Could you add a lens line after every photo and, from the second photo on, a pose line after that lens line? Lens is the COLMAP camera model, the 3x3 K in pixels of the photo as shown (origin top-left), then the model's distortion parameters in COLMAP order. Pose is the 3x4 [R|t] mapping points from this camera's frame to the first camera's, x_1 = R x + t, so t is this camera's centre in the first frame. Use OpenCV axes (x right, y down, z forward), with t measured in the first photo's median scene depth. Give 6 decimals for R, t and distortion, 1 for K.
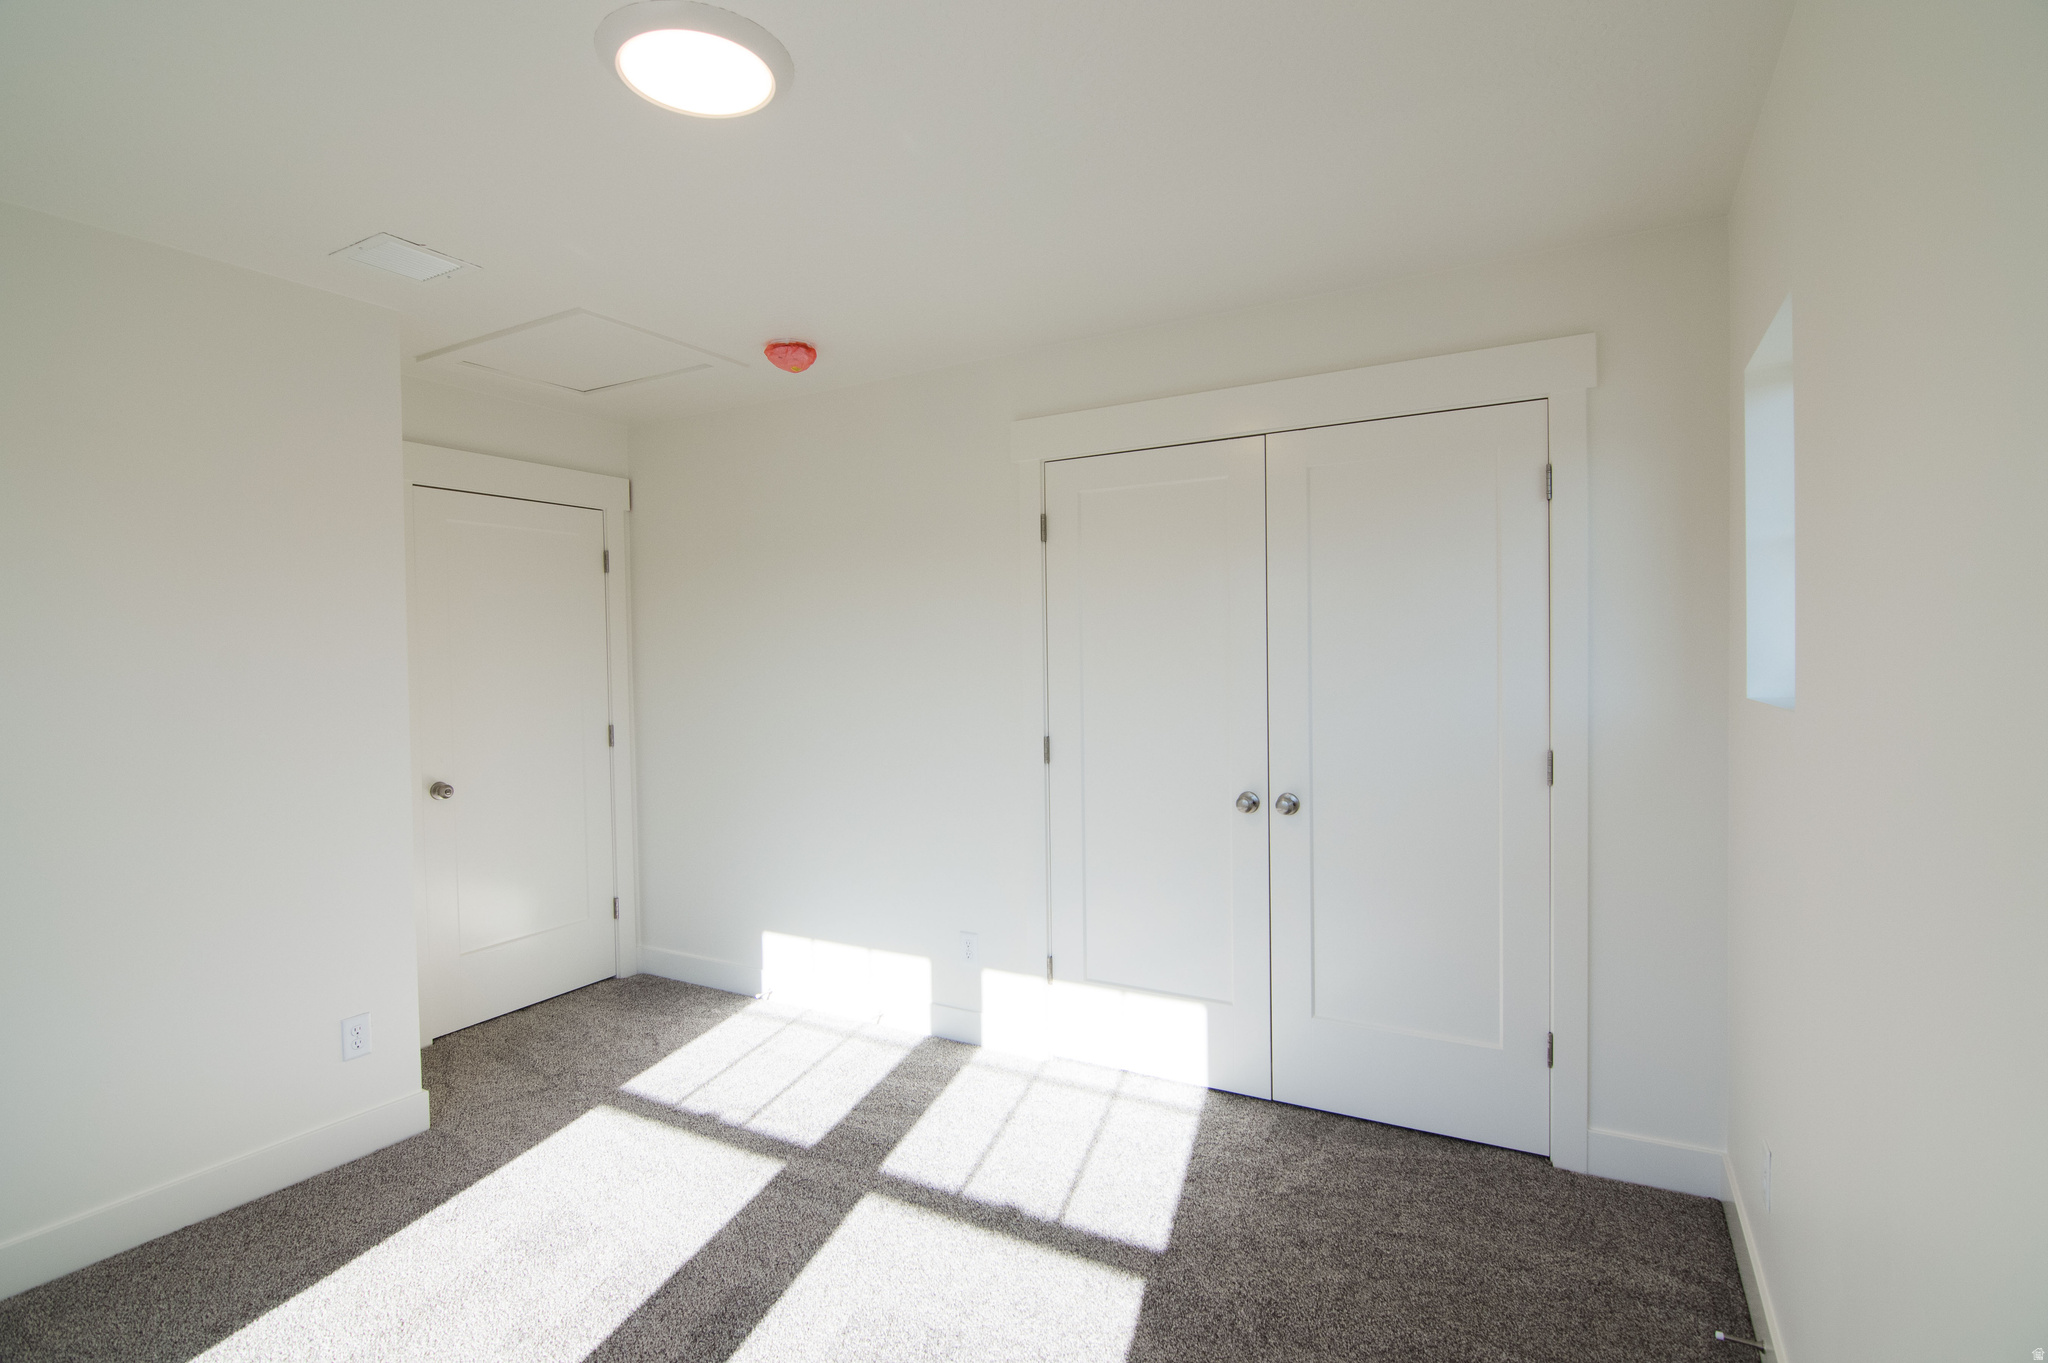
lens RADIAL K [[984.4, 0, 1024.0], [0, 984.4, 681.5], [0, 0, 1]] dist [-0.006030, -0.010569]
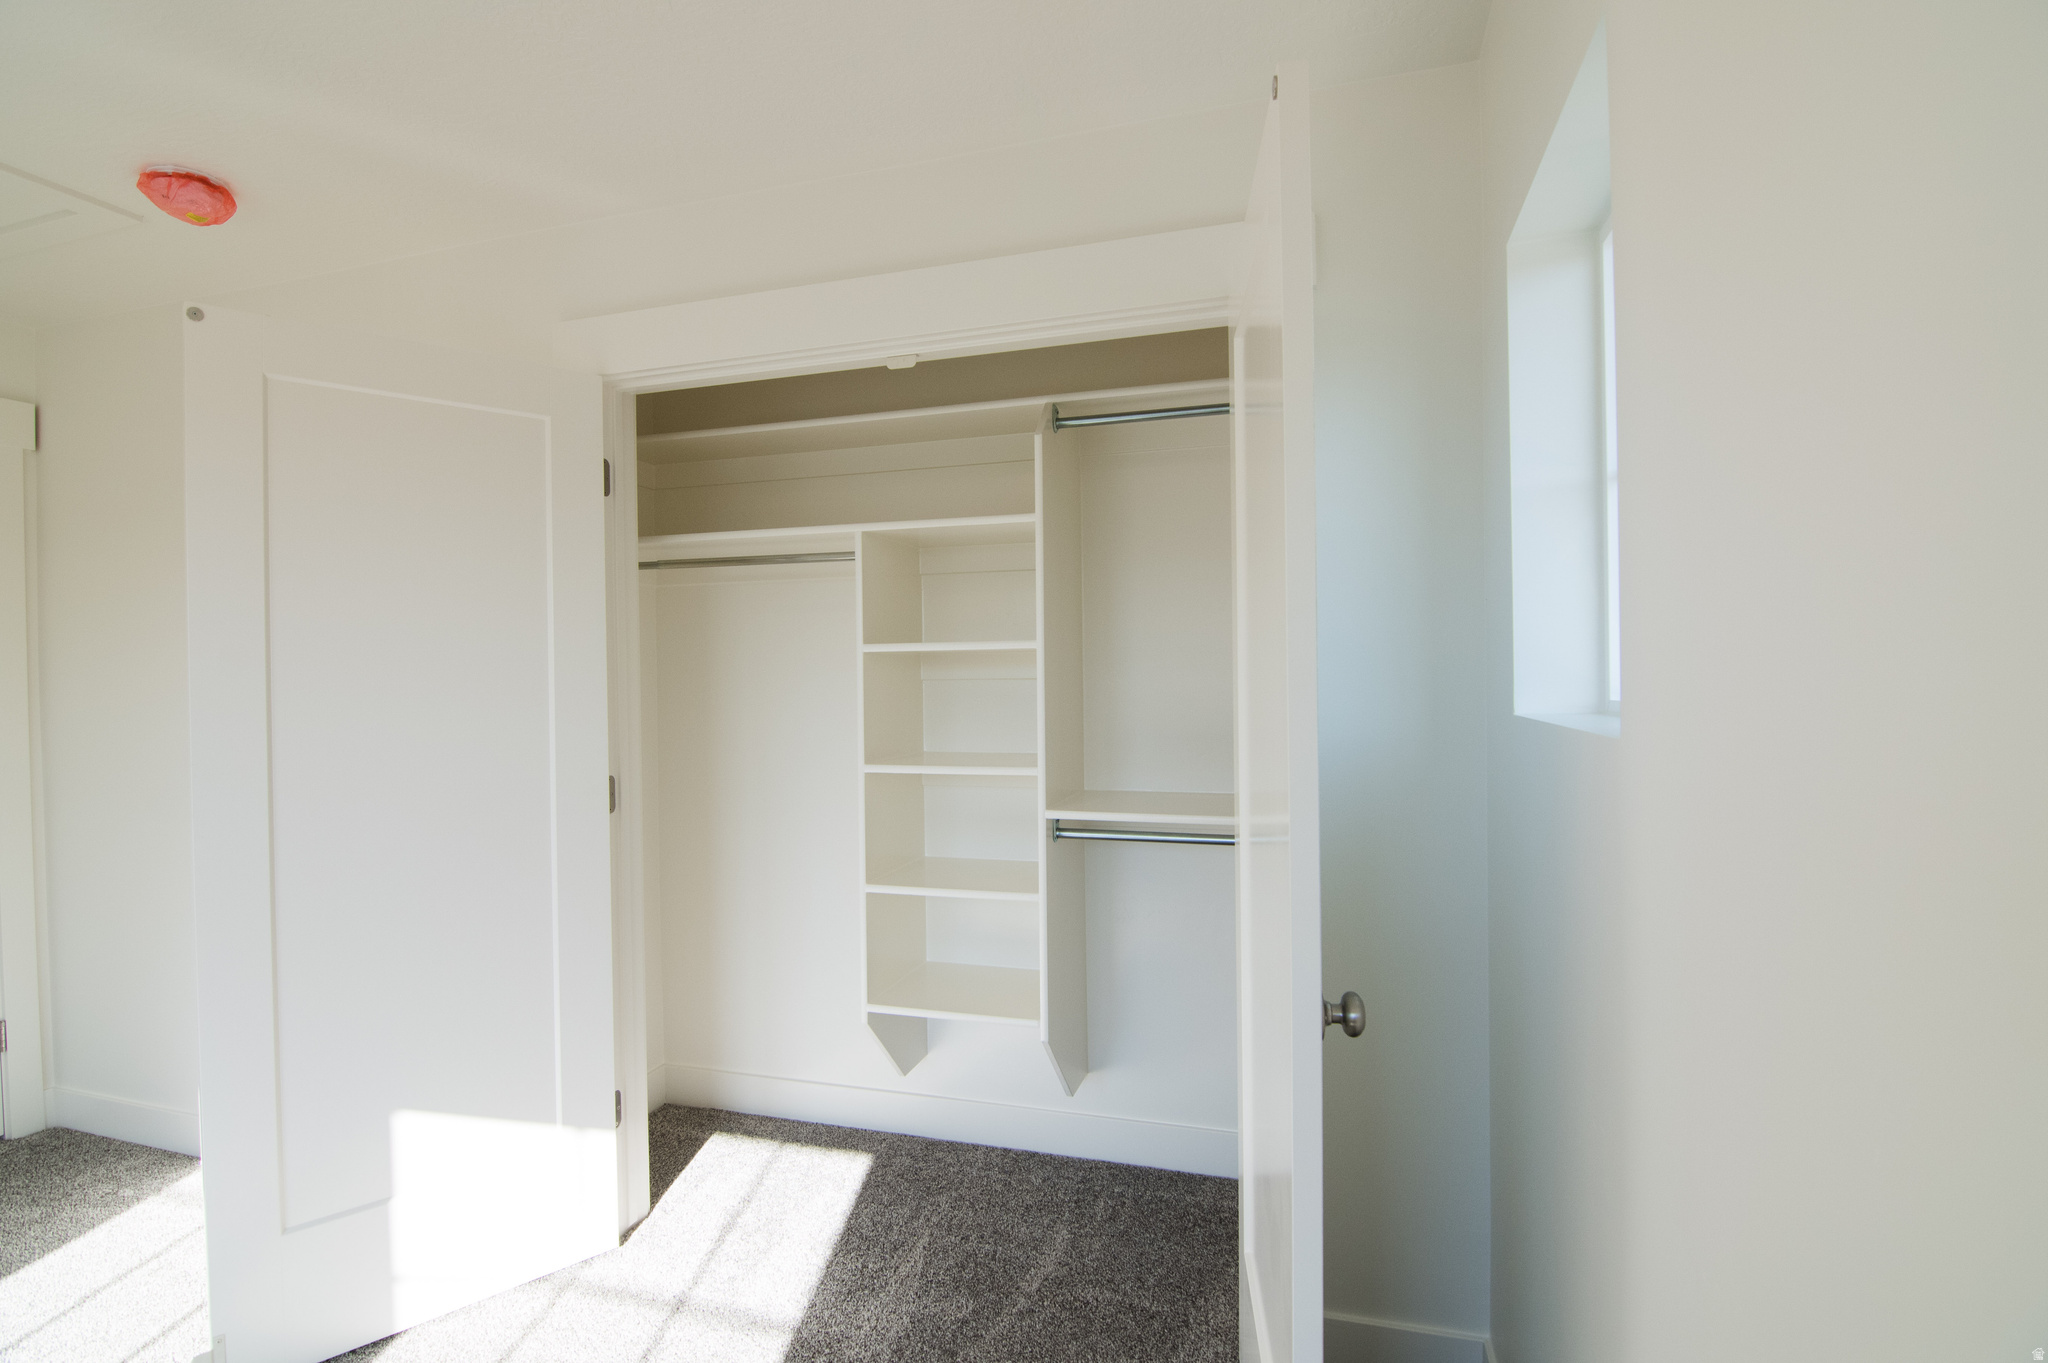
lens RADIAL K [[984.4, 0, 1024.0], [0, 984.4, 681.5], [0, 0, 1]] dist [-0.006030, -0.010569]
pose [[0.976166, -0.000149, 0.217024, 0.159562], [0.003849, 0.999854, -0.016624, 0.001913], [-0.216990, 0.017063, 0.976025, 0.253423]]
